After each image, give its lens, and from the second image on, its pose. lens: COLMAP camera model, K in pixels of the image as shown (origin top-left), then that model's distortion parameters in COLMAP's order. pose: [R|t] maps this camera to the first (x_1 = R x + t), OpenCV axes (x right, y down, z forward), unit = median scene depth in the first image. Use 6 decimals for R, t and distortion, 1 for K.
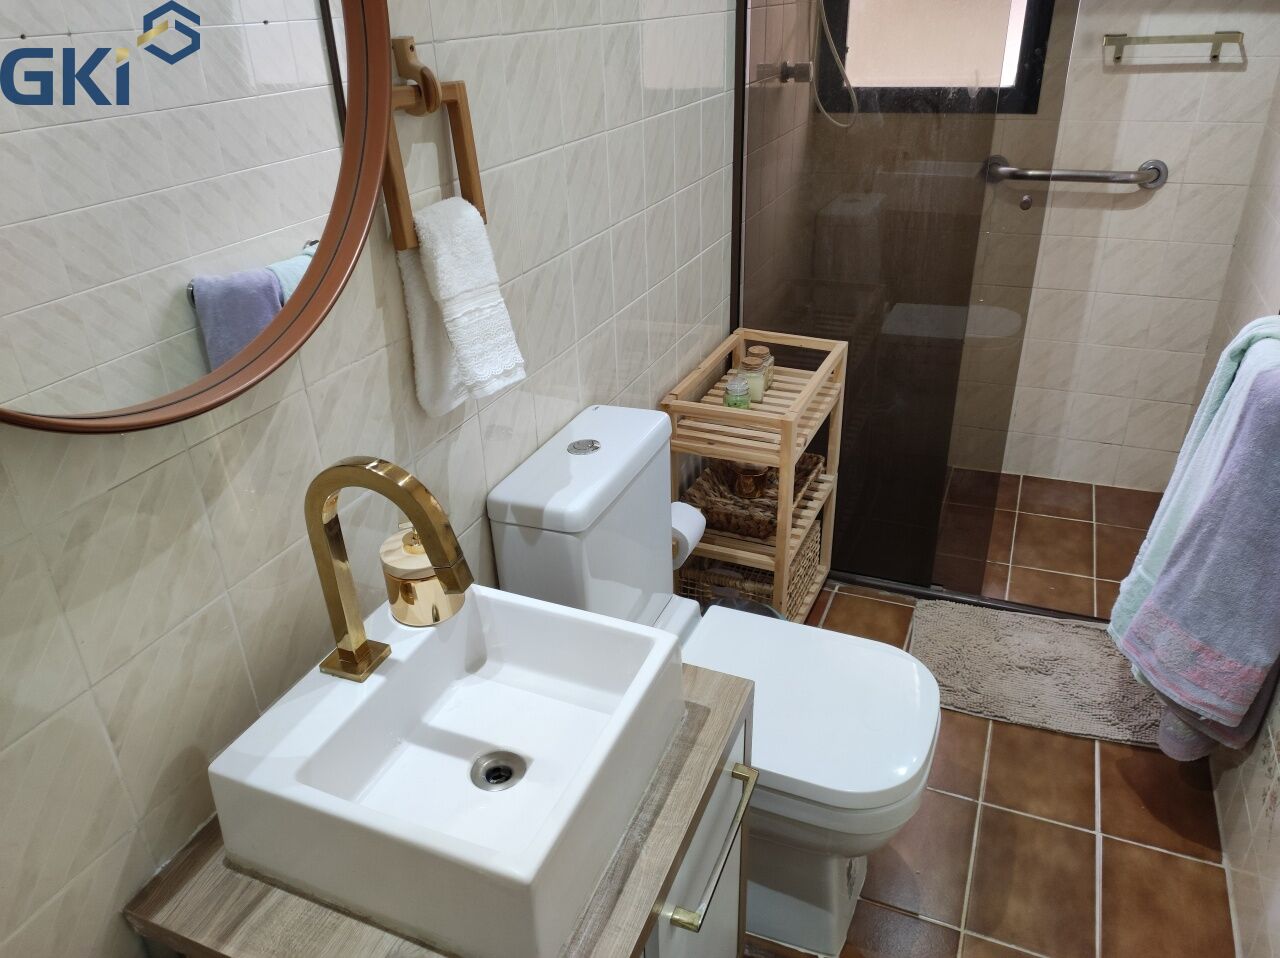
lens RADIAL K [[938.3, 0, 636.6], [0, 938.3, 480.4], [0, 0, 1]] dist [0.060692, -0.060700]
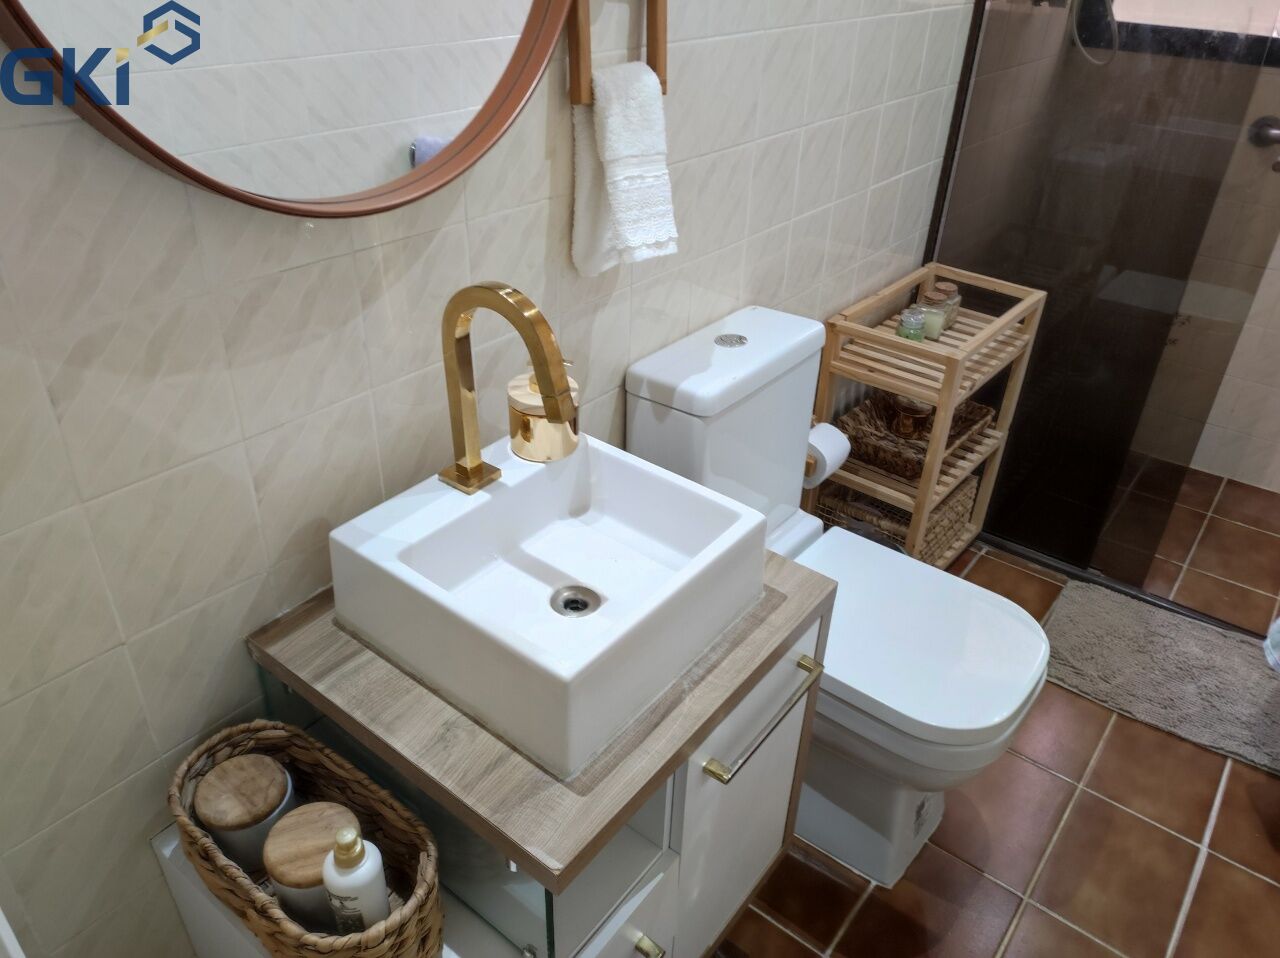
lens RADIAL K [[938.3, 0, 636.6], [0, 938.3, 480.4], [0, 0, 1]] dist [0.060692, -0.060700]
pose [[0.964463, 0.191926, -0.181590, 0.077397], [-0.178434, 0.980001, 0.088084, 0.053710], [0.194864, -0.052552, 0.979421, -0.033186]]
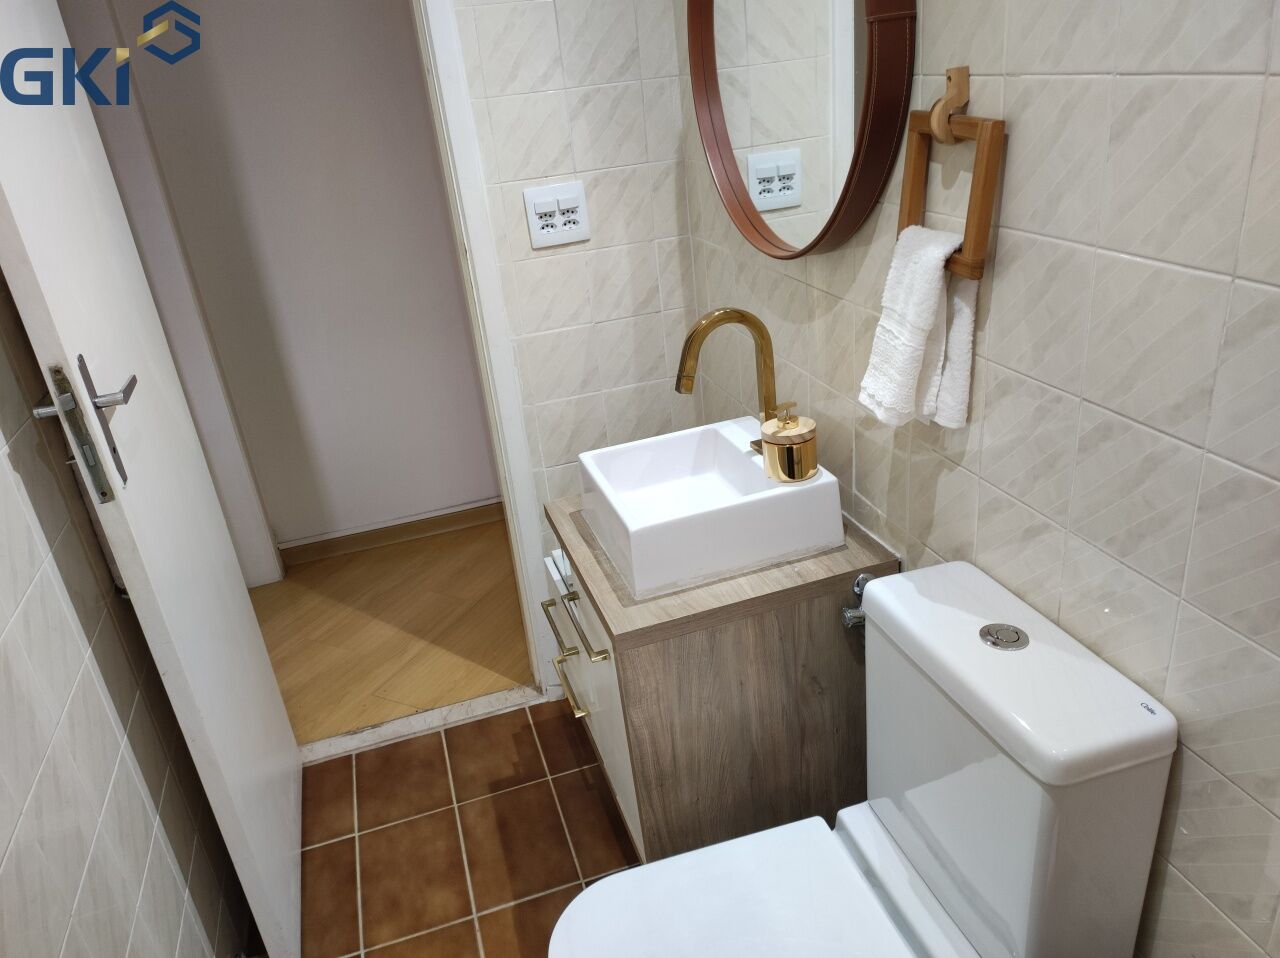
lens RADIAL K [[938.3, 0, 636.6], [0, 938.3, 480.4], [0, 0, 1]] dist [0.060692, -0.060700]
pose [[-0.757879, 0.370869, -0.536727, 0.657782], [-0.184895, 0.666868, 0.721873, -0.768697], [0.625646, 0.646330, -0.436834, 1.382711]]
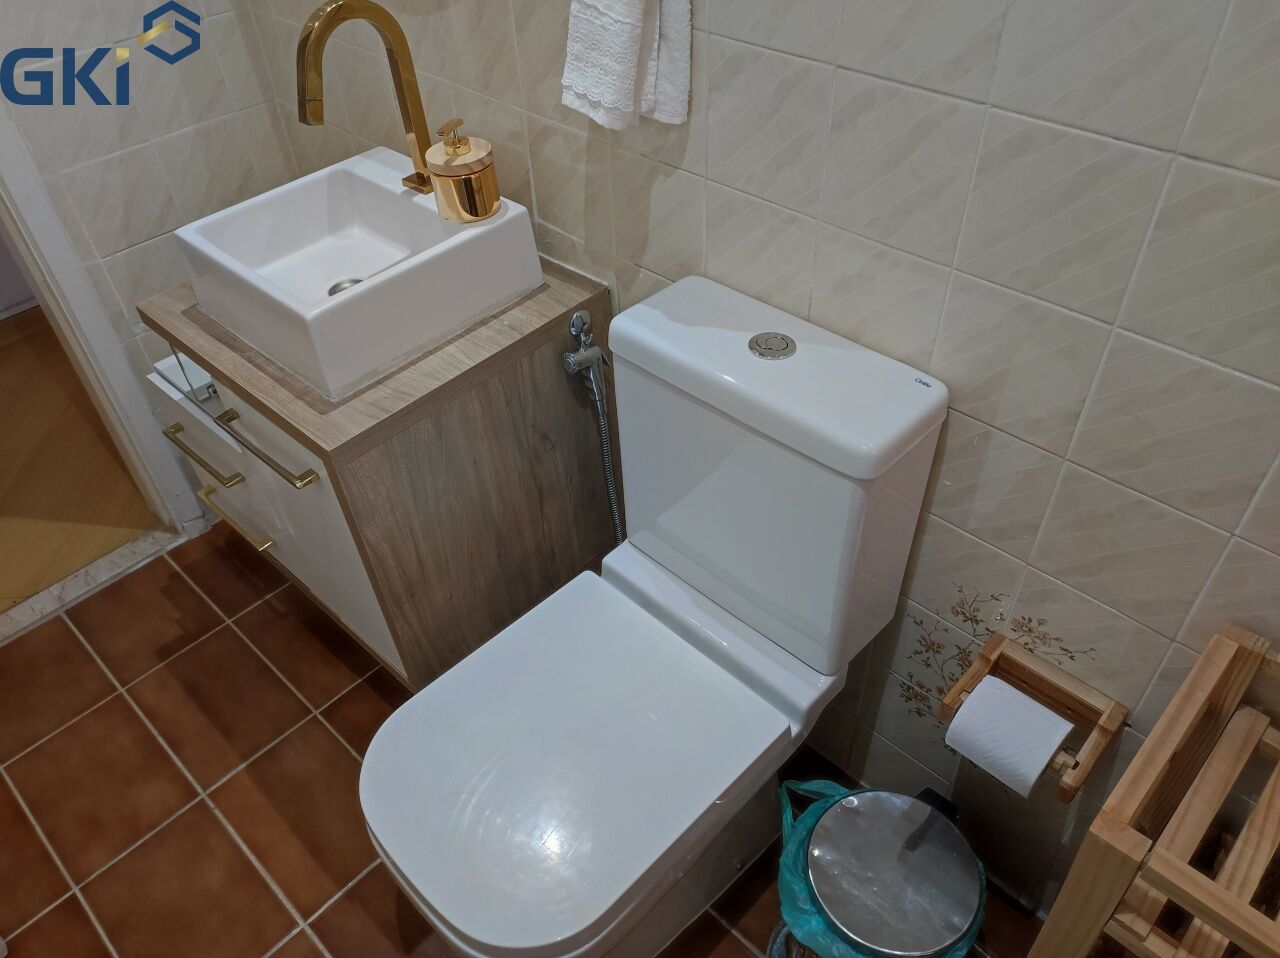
lens RADIAL K [[938.3, 0, 636.6], [0, 938.3, 480.4], [0, 0, 1]] dist [0.060692, -0.060700]
pose [[-0.352965, 0.670609, -0.652456, 0.651897], [-0.386846, 0.530346, 0.754376, -0.611558], [0.851919, 0.518668, 0.072229, 1.190008]]
